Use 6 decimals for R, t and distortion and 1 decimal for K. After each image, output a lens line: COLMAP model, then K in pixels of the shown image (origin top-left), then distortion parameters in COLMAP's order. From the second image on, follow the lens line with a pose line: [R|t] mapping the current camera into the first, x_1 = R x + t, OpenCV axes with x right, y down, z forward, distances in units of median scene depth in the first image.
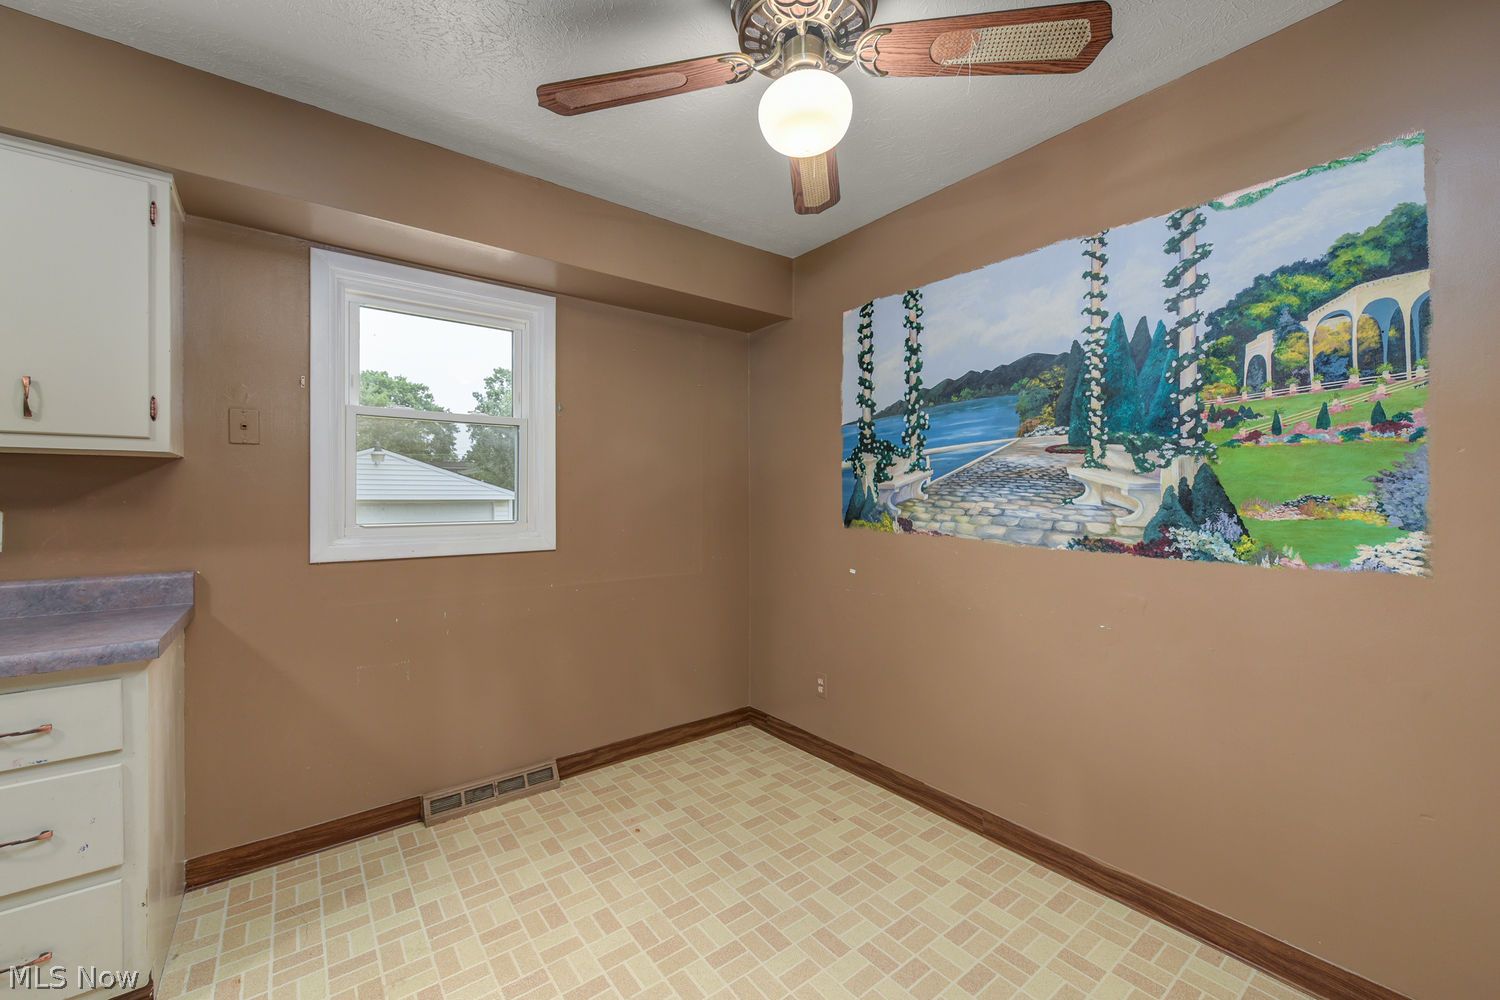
lens RADIAL K [[594.0, 0, 748.5], [0, 594.0, 501.1], [0, 0, 1]] dist [0.001806, 0.000158]
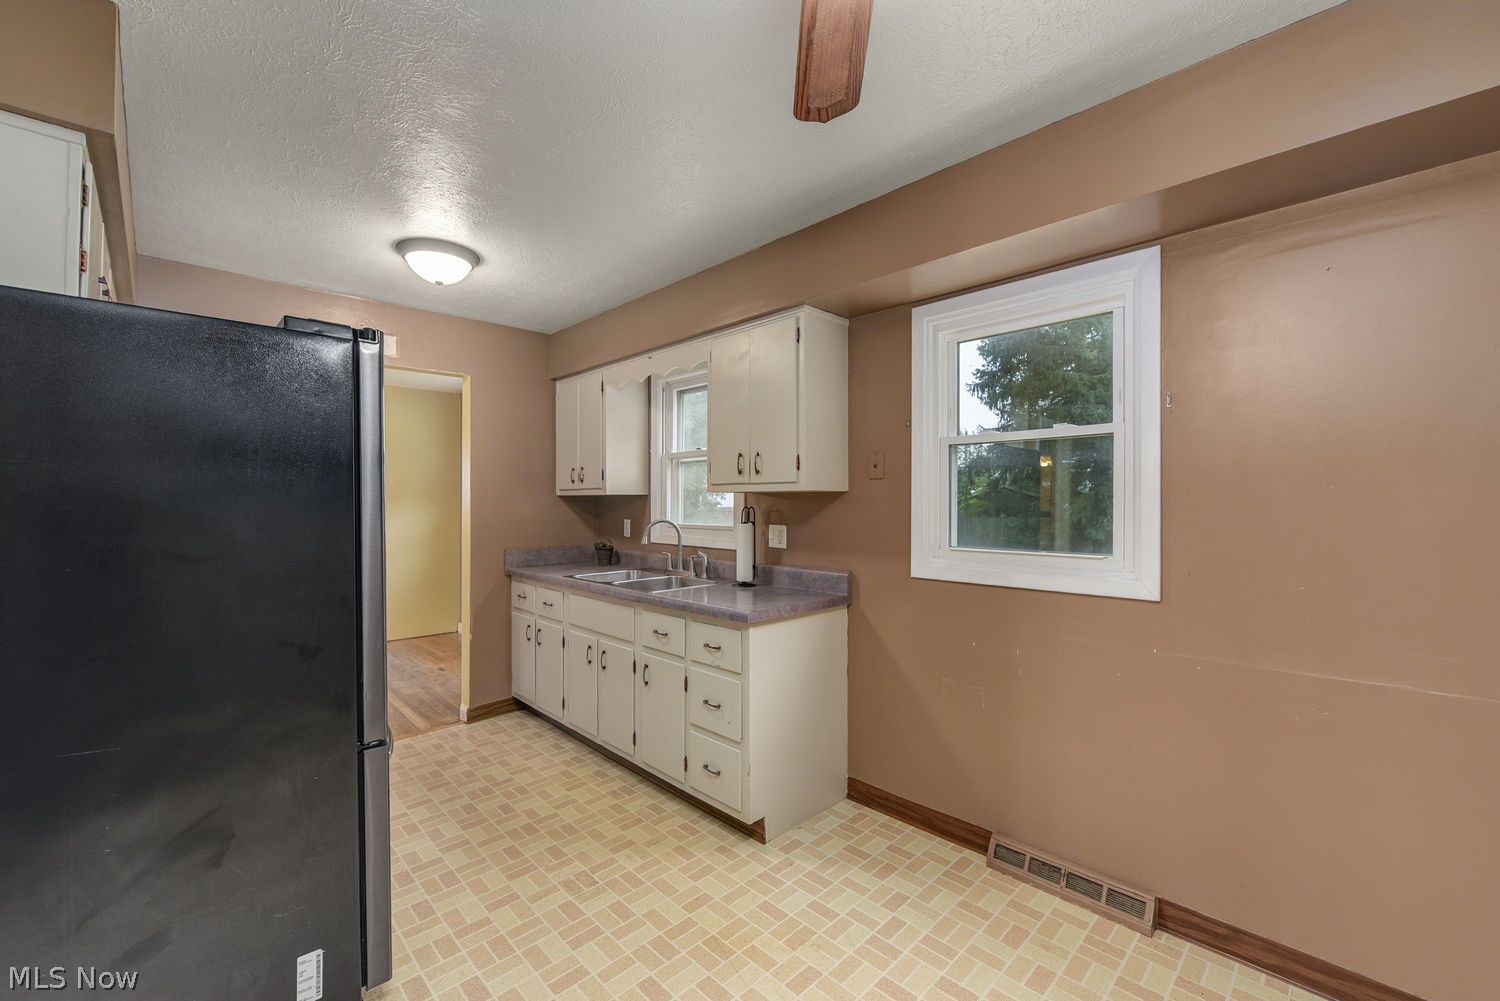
lens RADIAL K [[620.7, 0, 757.3], [0, 620.7, 498.9], [0, 0, 1]] dist [-0.002361, -0.000464]
pose [[0.112457, -0.000158, -0.993657, 0.430699], [-0.003740, 0.999993, -0.000582, -0.045814], [0.993650, 0.003782, 0.112456, 0.536118]]
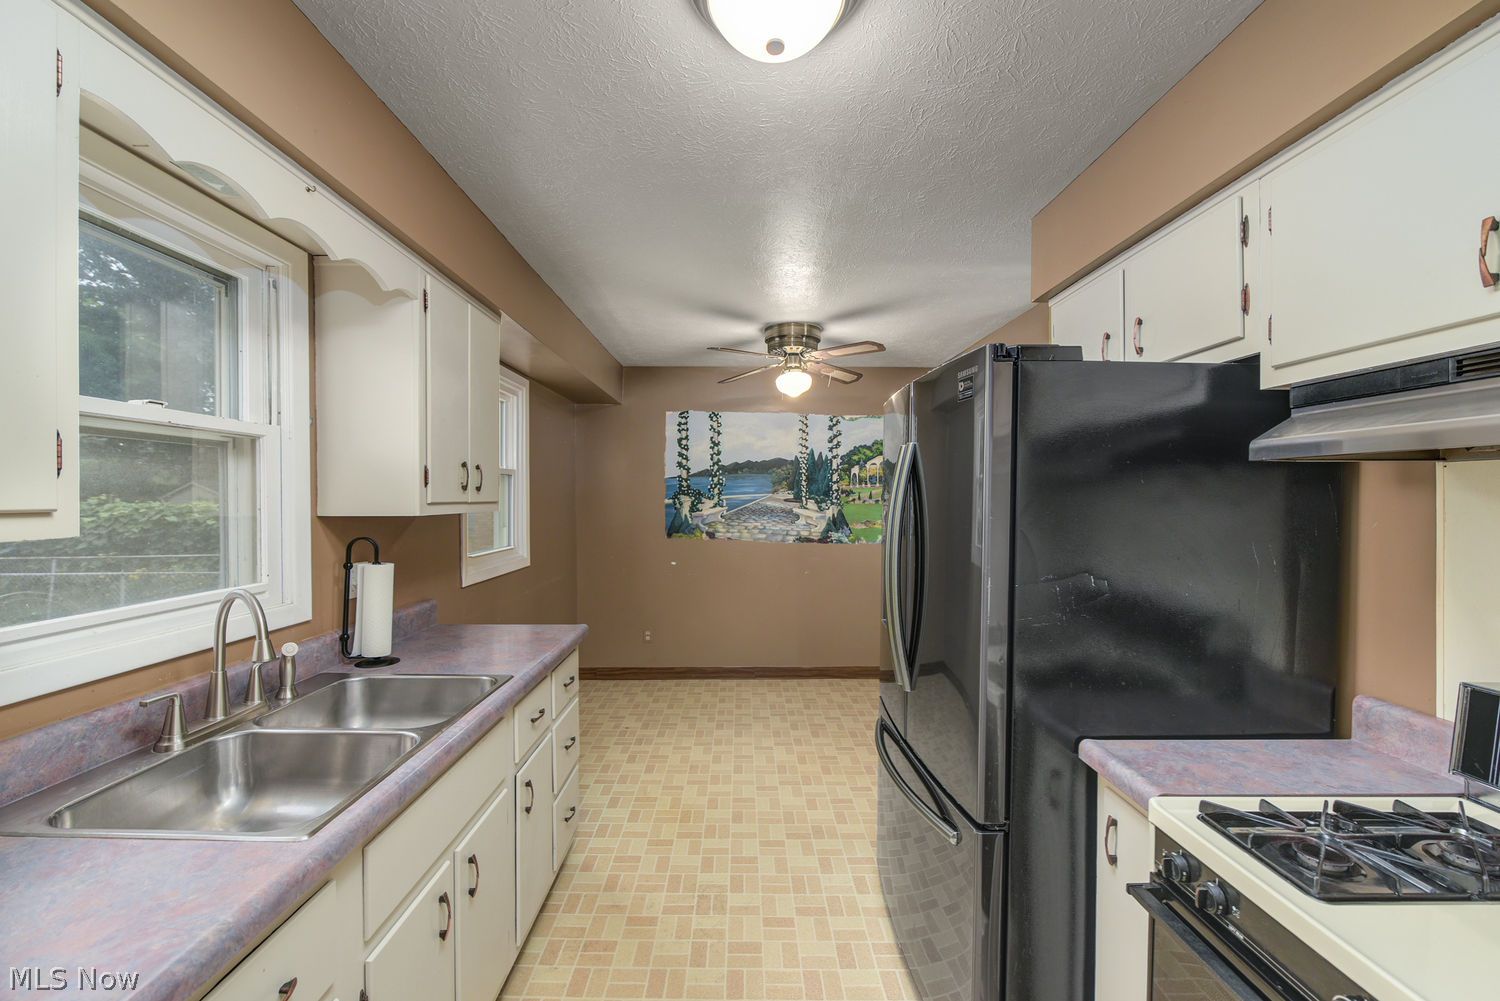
lens RADIAL K [[594.0, 0, 748.5], [0, 594.0, 501.6], [0, 0, 1]] dist [0.001806, 0.000158]
pose [[0.609296, -0.001942, 0.792940, -1.361417], [0.002663, 0.999996, 0.000402, -0.078660], [-0.792938, 0.001866, 0.609299, -0.288990]]
